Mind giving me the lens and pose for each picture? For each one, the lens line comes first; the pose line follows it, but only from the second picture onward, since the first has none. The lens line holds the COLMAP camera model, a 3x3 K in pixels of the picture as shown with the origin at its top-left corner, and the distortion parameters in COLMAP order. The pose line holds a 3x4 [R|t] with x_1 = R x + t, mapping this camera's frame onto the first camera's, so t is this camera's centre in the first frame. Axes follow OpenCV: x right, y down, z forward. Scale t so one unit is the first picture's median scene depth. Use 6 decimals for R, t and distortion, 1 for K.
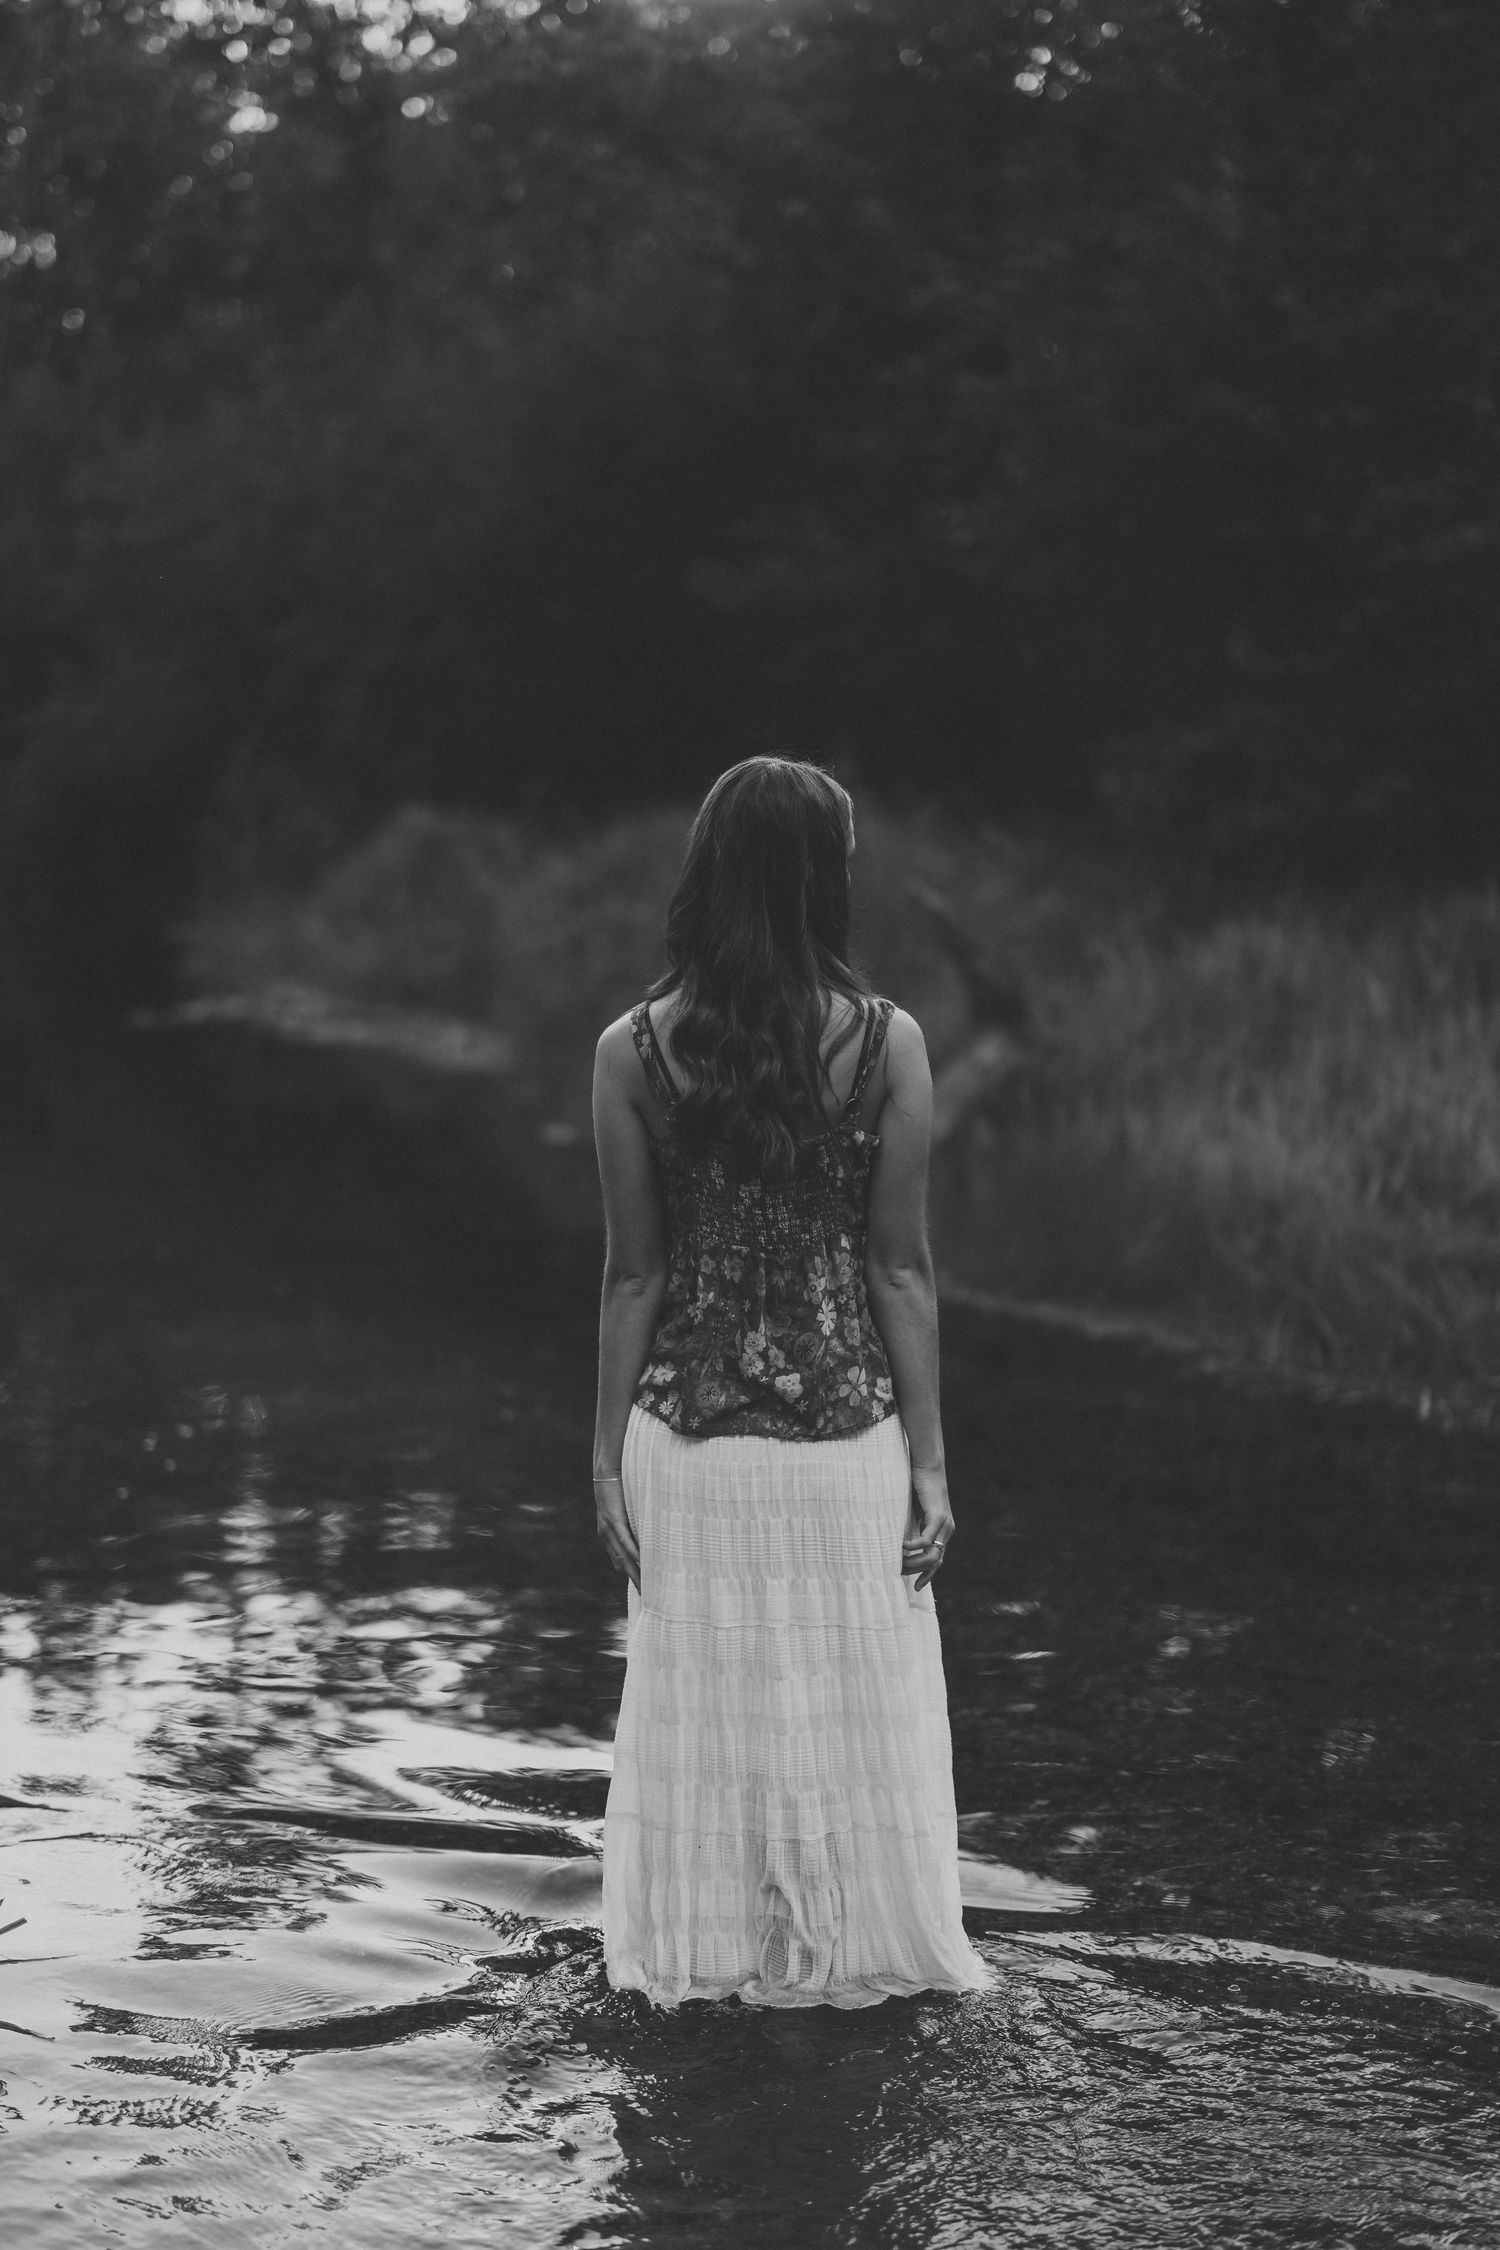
lens RADIAL K [[3159.4, 0, 750.0], [0, 3159.4, 1125.0], [0, 0, 1]] dist [0.014618, 0.004731]
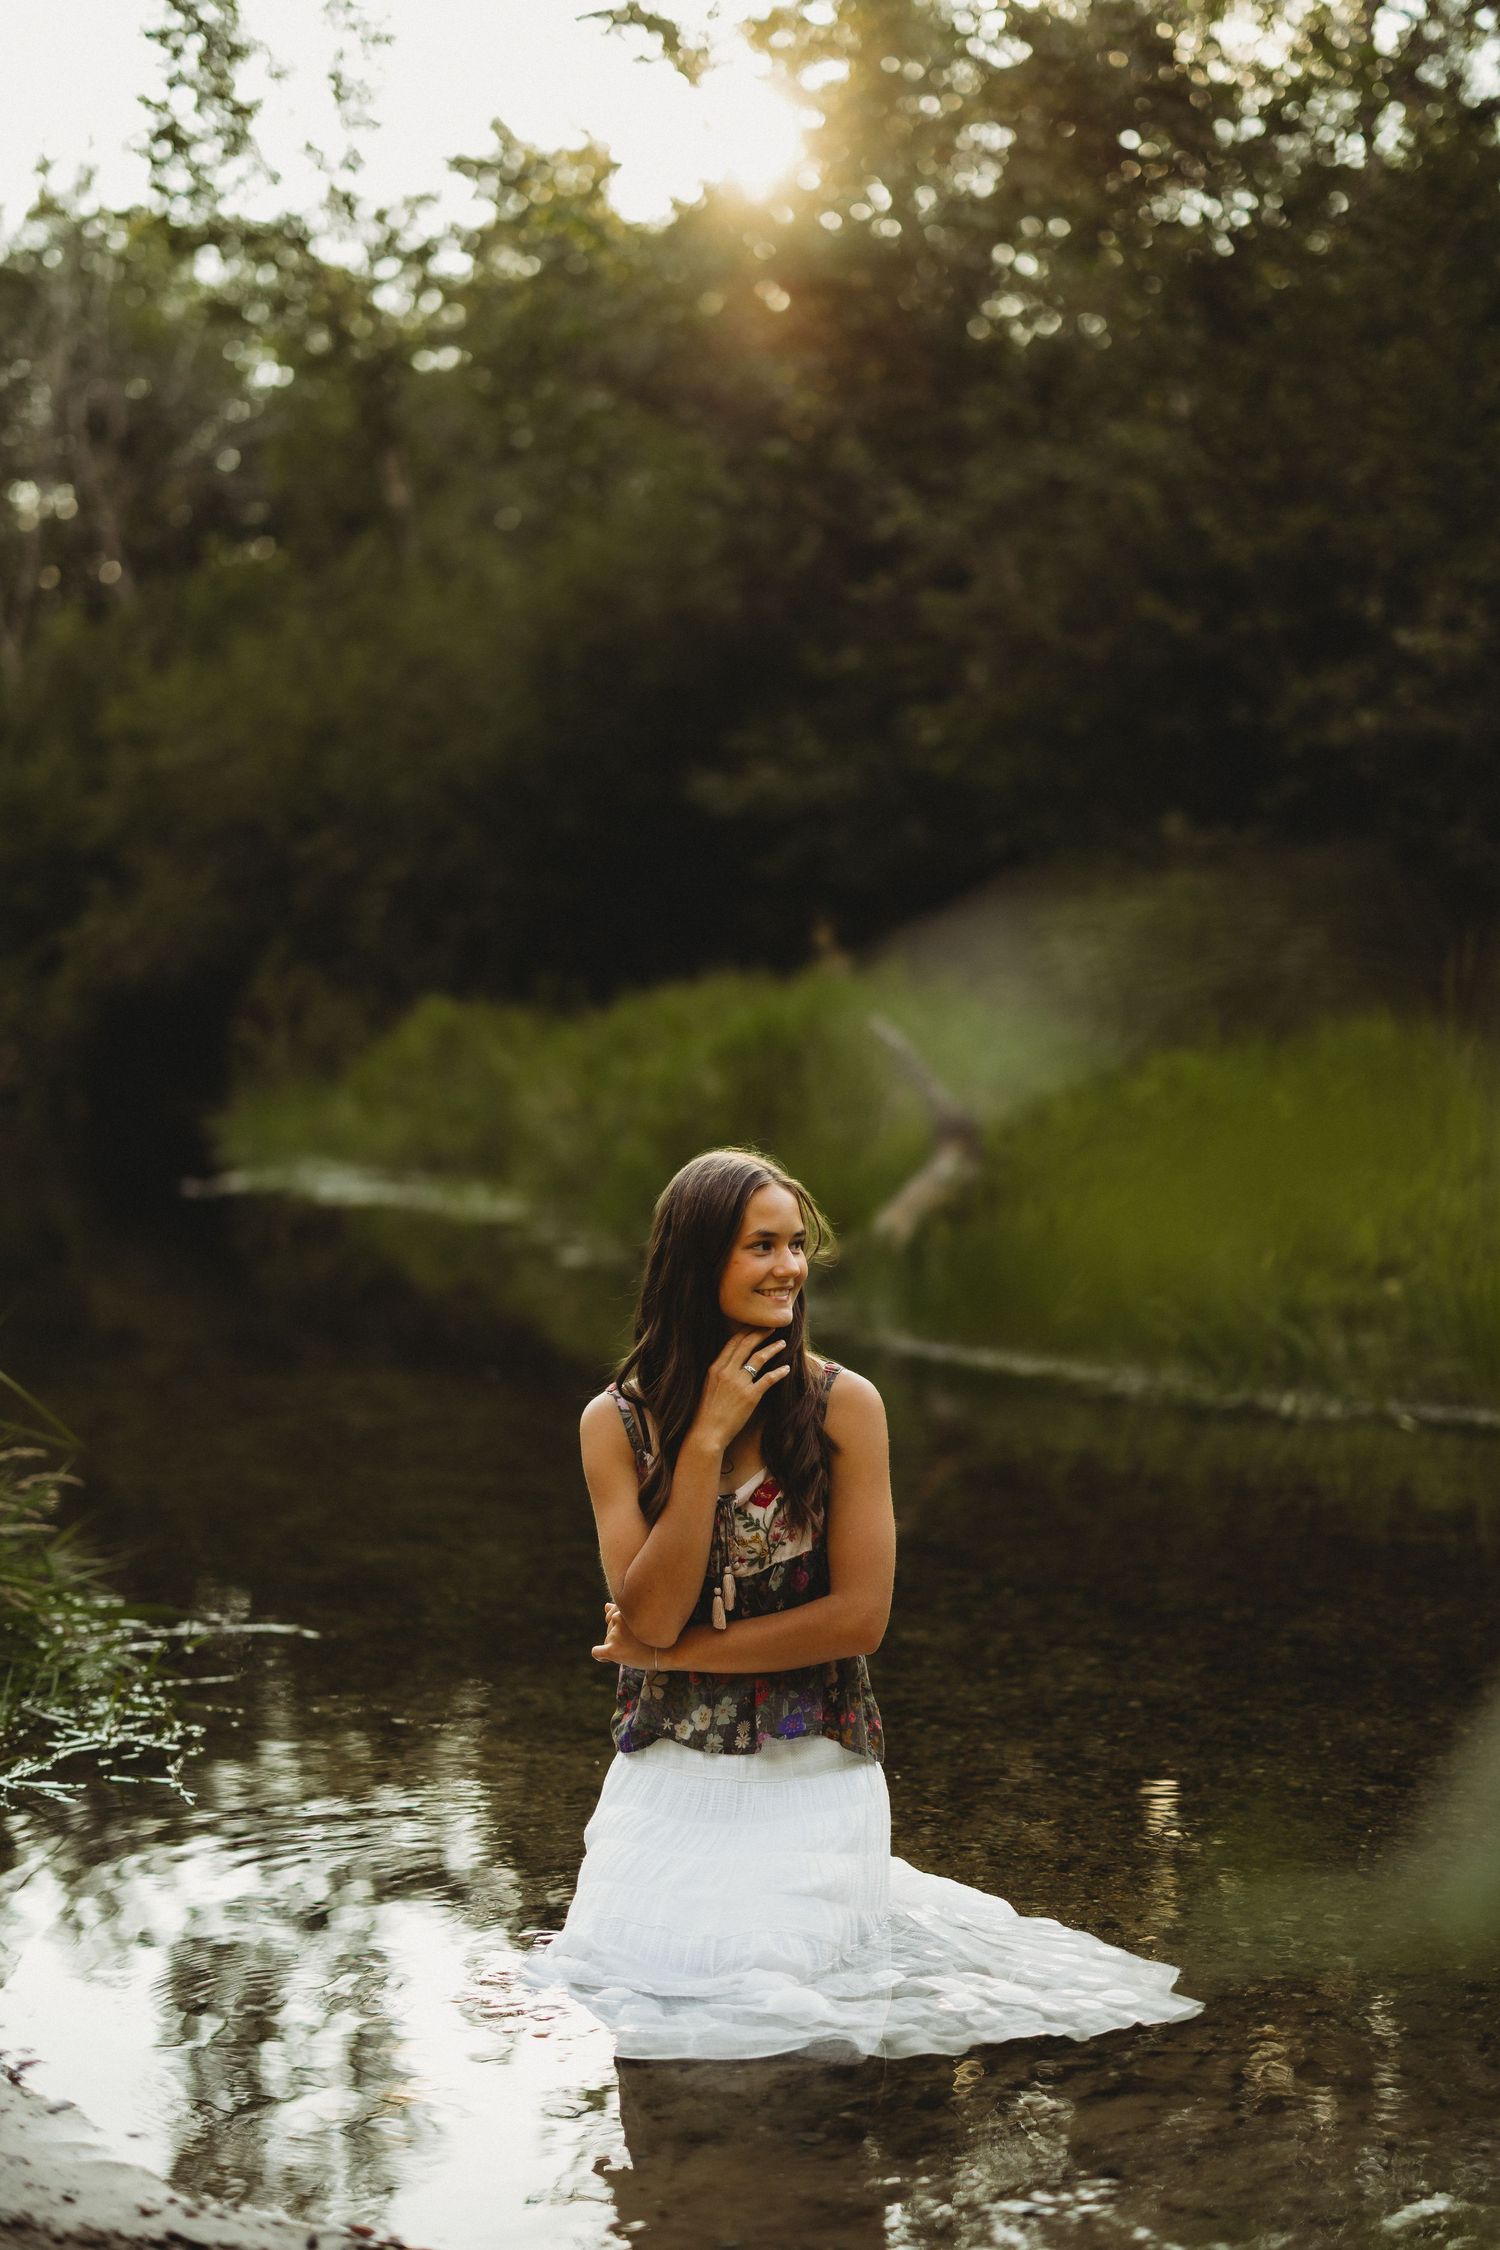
lens RADIAL K [[3146.5, 0, 750.0], [0, 3146.5, 1125.0], [0, 0, 1]] dist [-0.016009, 0.018207]
pose [[0.999866, -0.016076, -0.003073, 0.003518], [0.015820, 0.997389, -0.070461, 0.018479], [0.004197, 0.070403, 0.997510, -0.063104]]
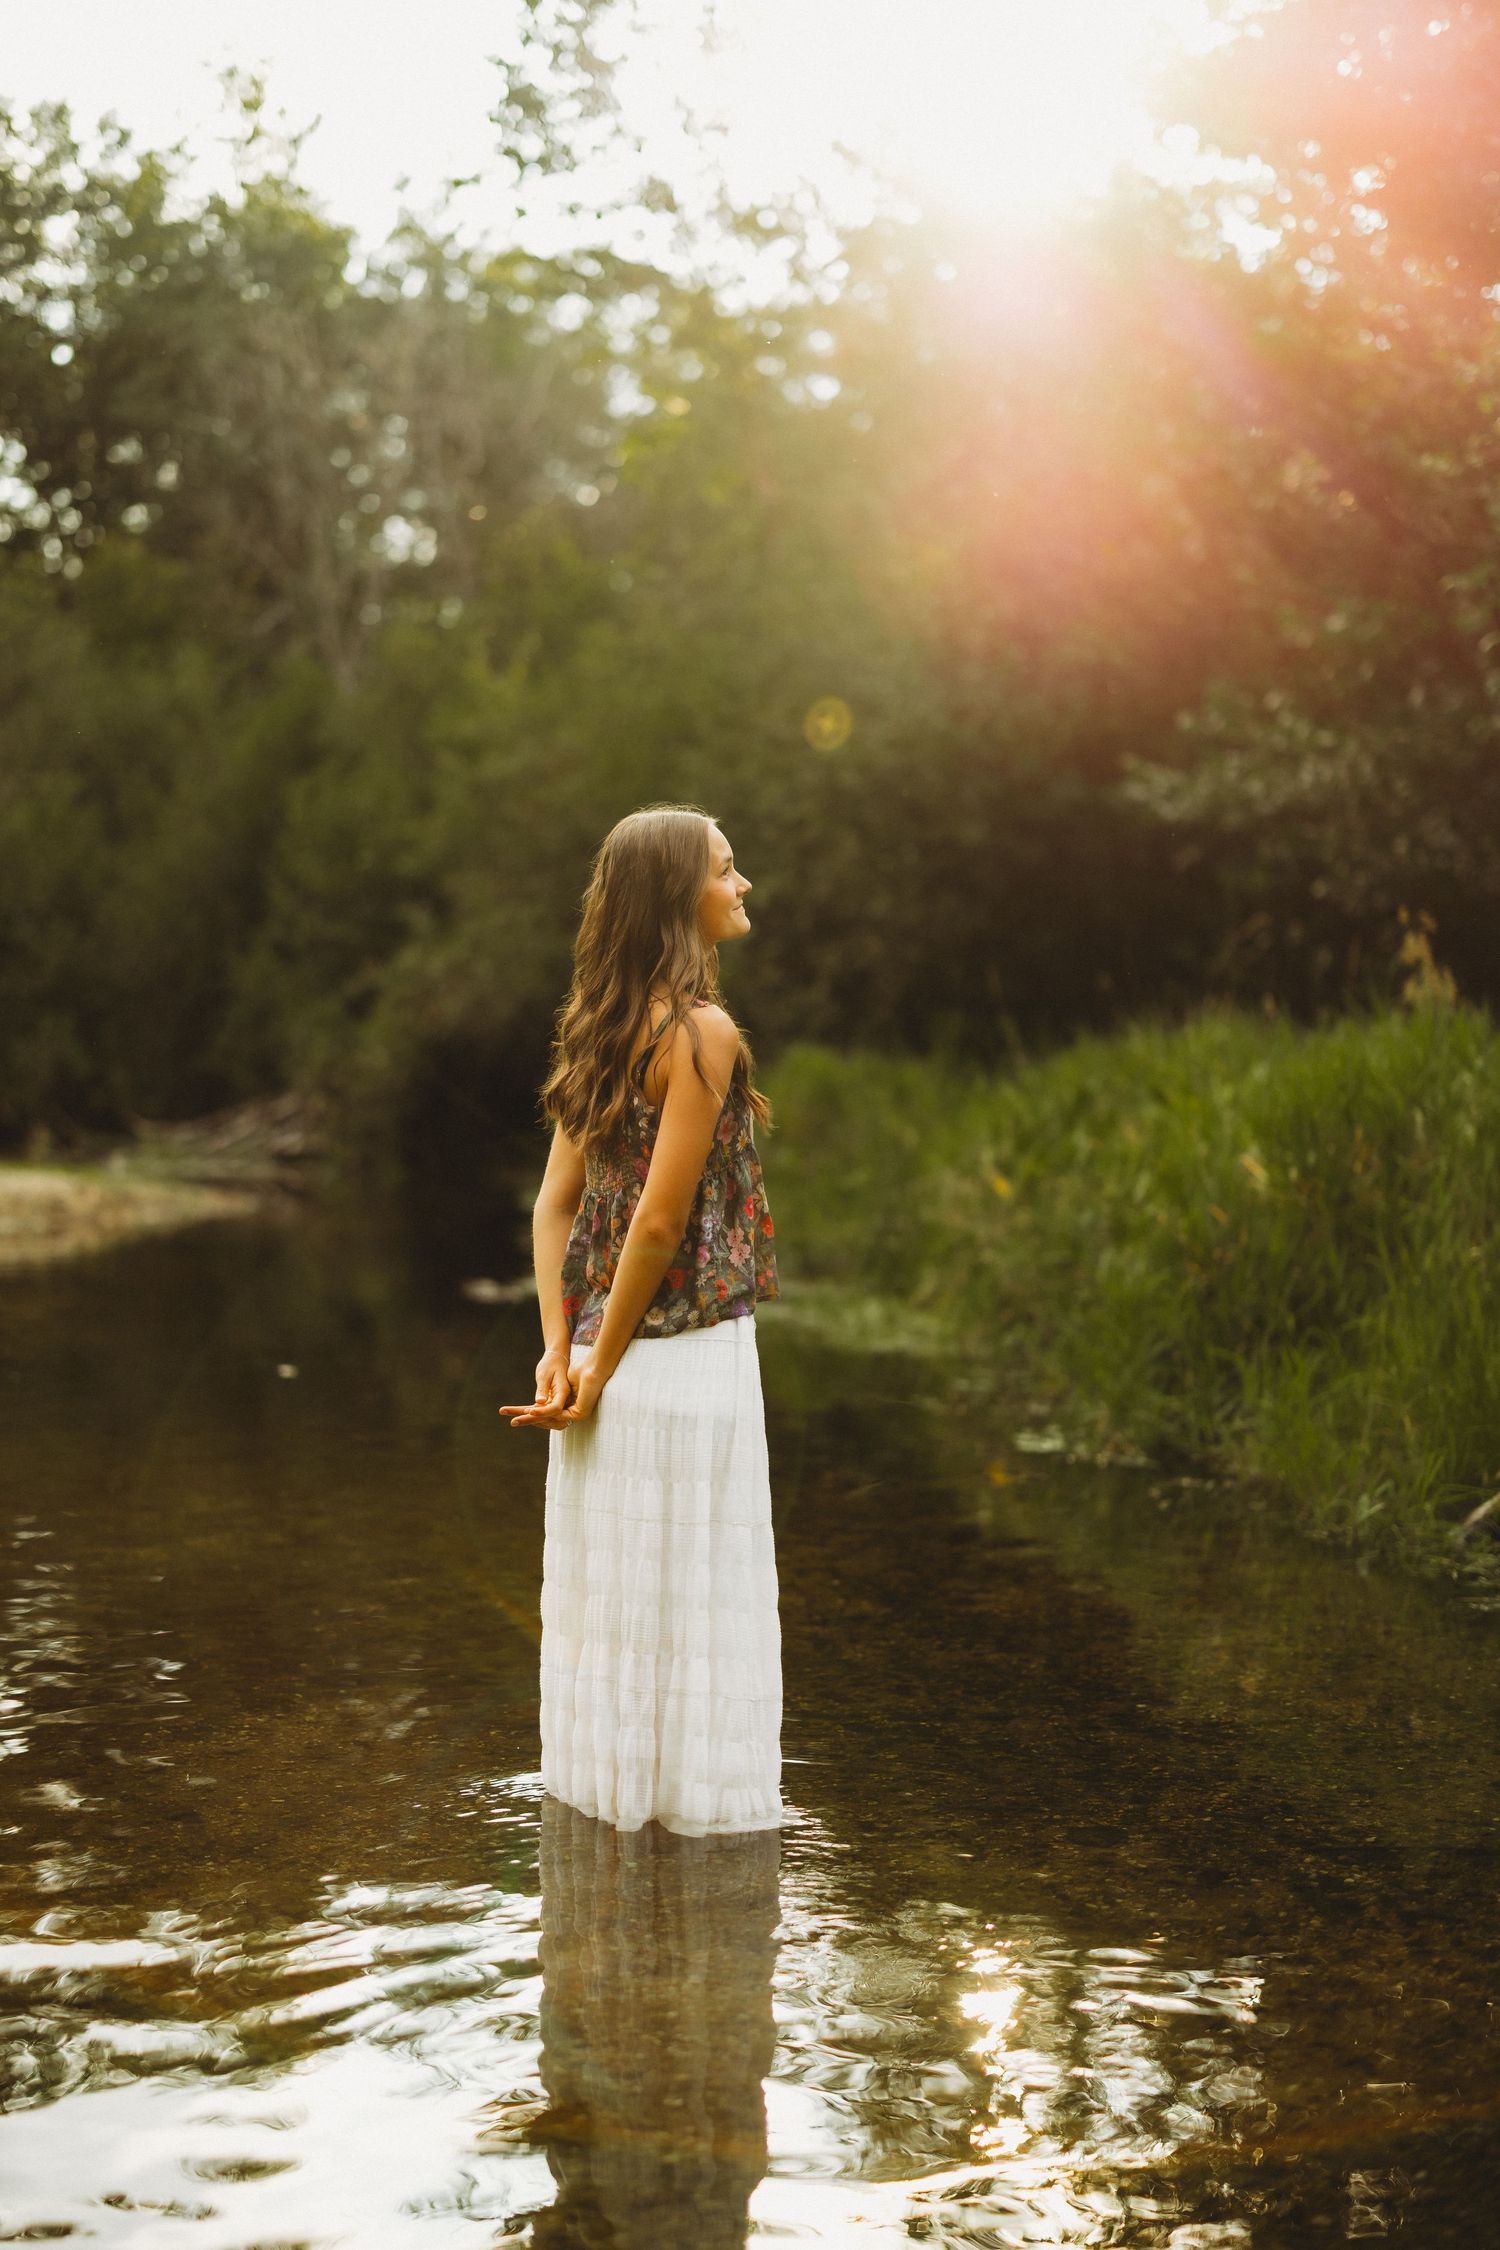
lens RADIAL K [[3146.5, 0, 750.0], [0, 3146.5, 1125.0], [0, 0, 1]] dist [-0.016009, 0.018207]
pose [[0.993437, -0.001116, -0.114377, -0.023681], [-0.009290, 0.995861, -0.090410, -0.002775], [0.114005, 0.090879, 0.989315, 0.155172]]
